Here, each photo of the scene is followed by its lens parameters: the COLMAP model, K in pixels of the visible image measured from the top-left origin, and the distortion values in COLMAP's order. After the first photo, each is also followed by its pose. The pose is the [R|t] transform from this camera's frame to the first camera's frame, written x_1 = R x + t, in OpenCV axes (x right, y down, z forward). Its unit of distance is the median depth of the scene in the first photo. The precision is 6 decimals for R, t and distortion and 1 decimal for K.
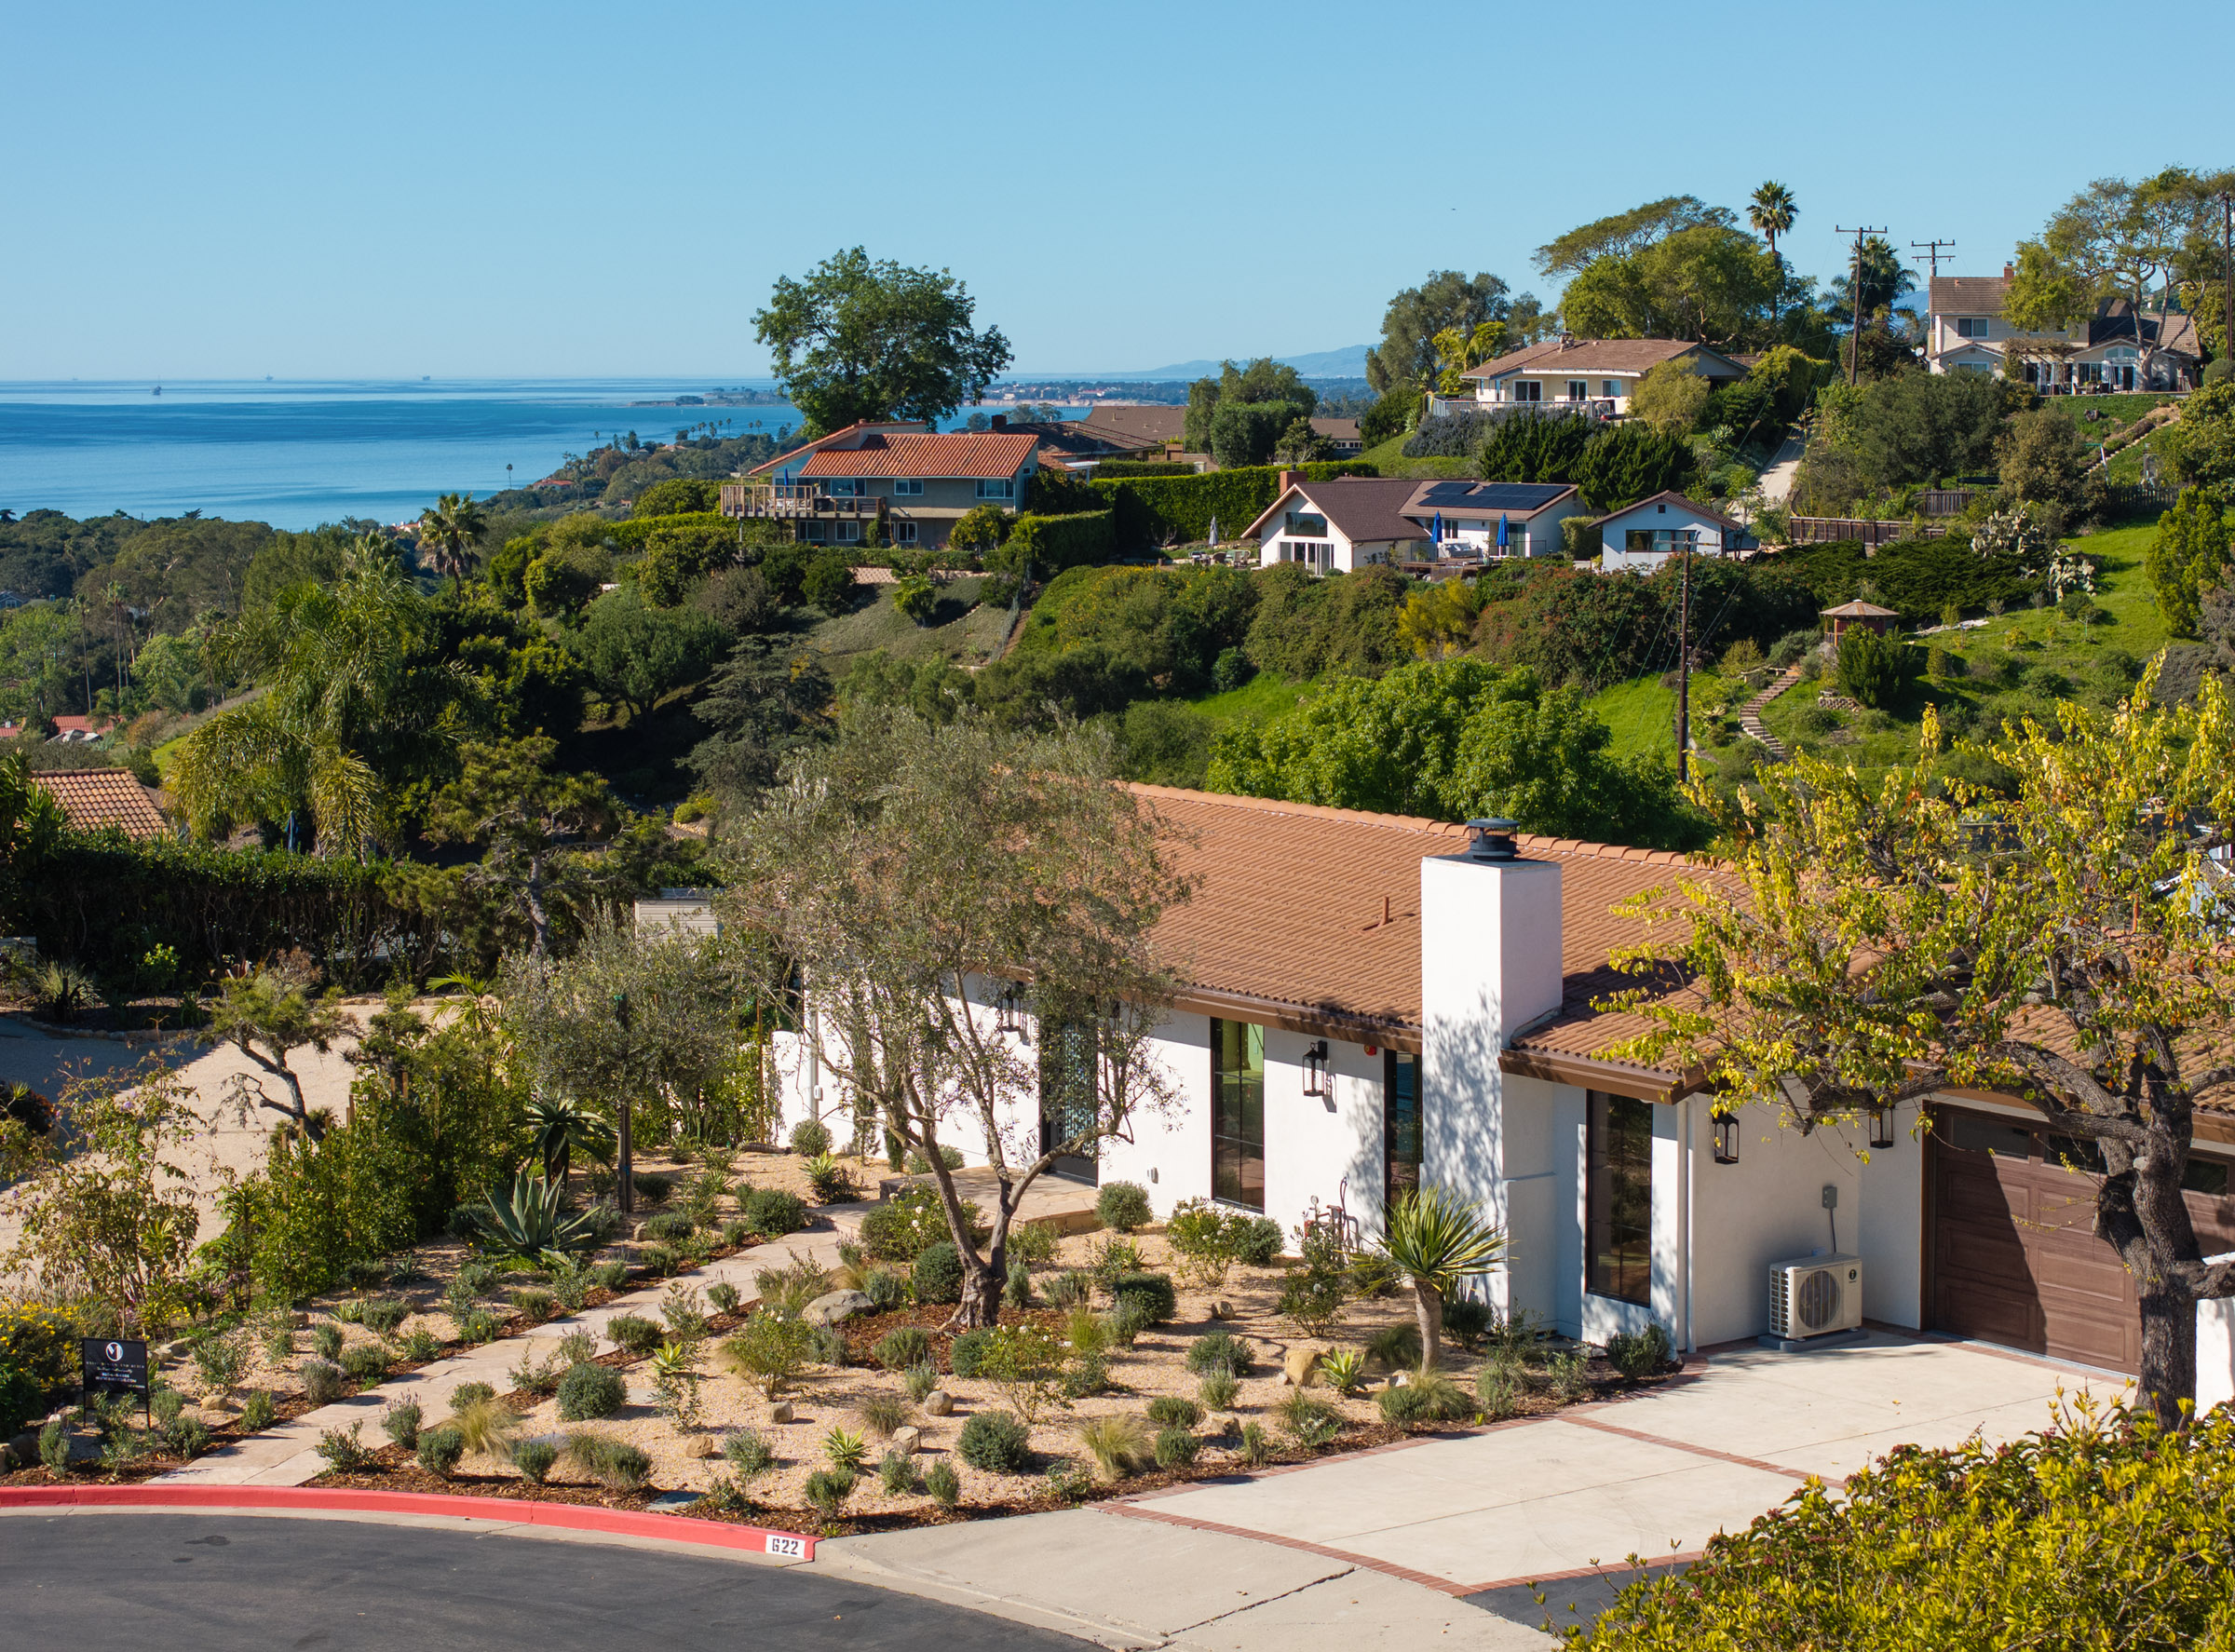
lens RADIAL K [[4970.5, 0, 1117.5], [0, 4970.5, 826.0], [0, 0, 1]] dist [-0.182730, 0.512248]
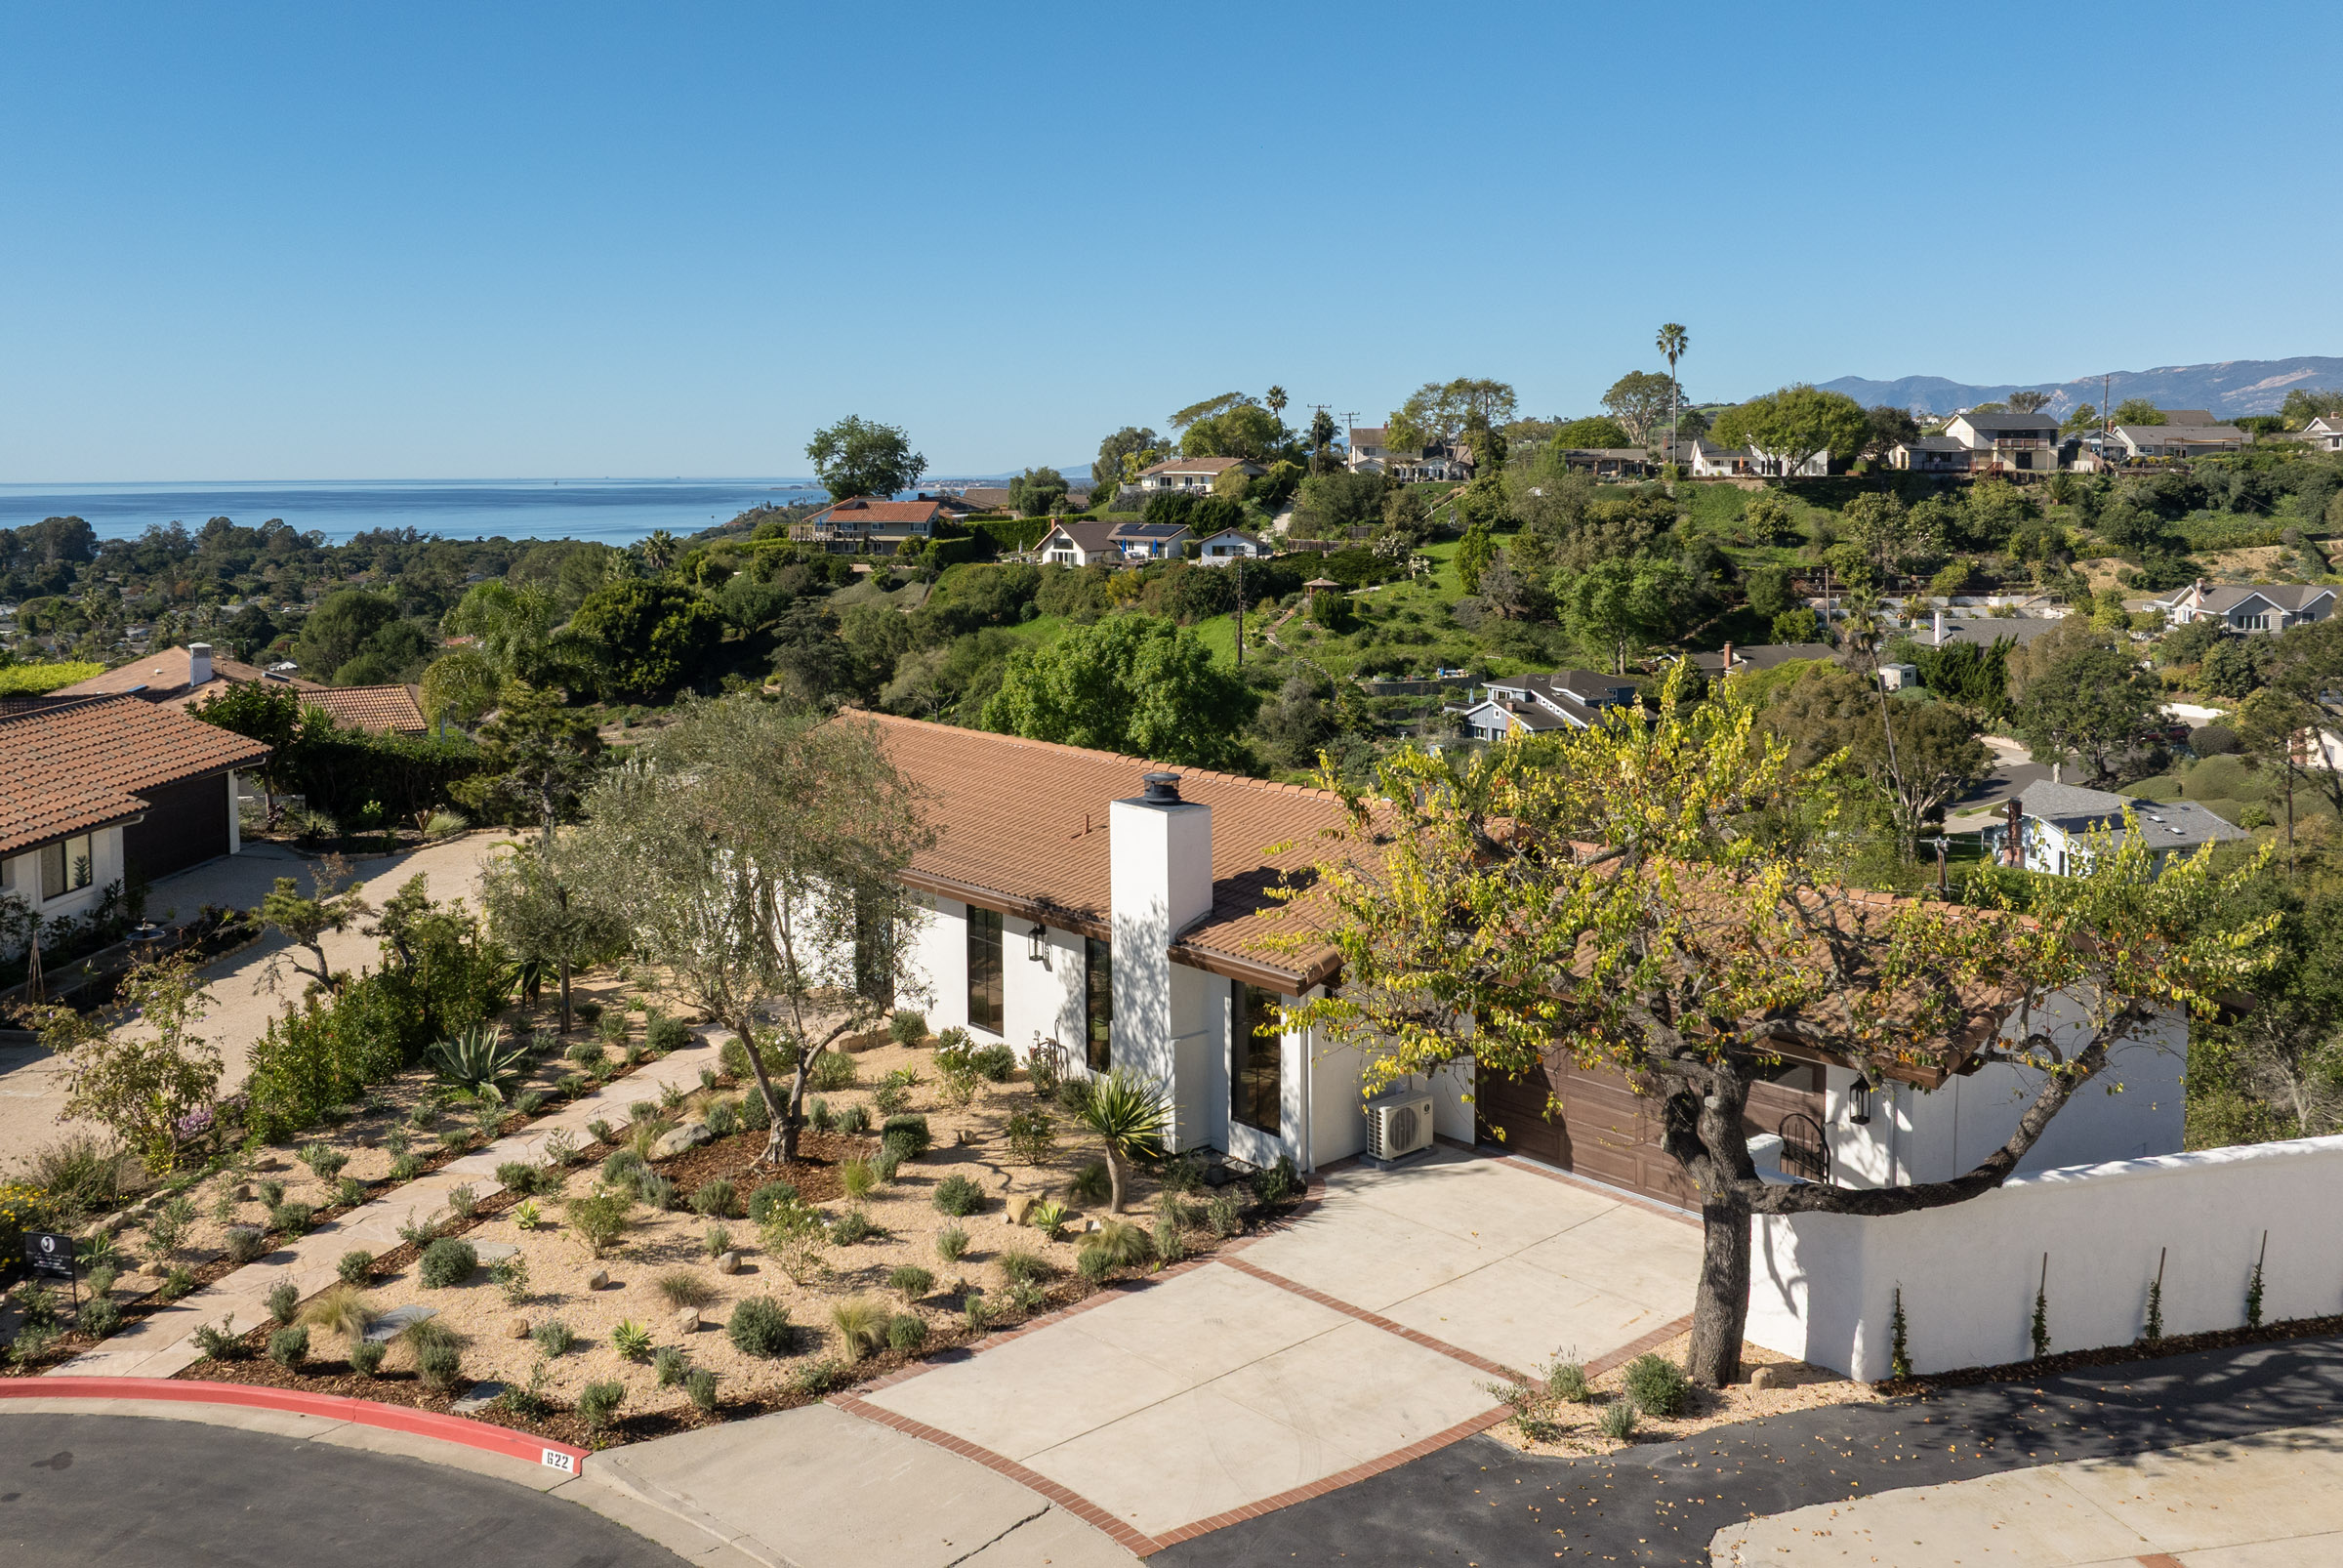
lens RADIAL K [[2135.4, 0, 1168.2], [0, 2135.4, 635.3], [0, 0, 1]] dist [-0.064903, -0.011375]
pose [[0.996435, -0.006075, 0.084147, 0.017426], [0.007466, 0.999840, -0.016230, -0.018886], [-0.084035, 0.016801, 0.996321, 0.254060]]
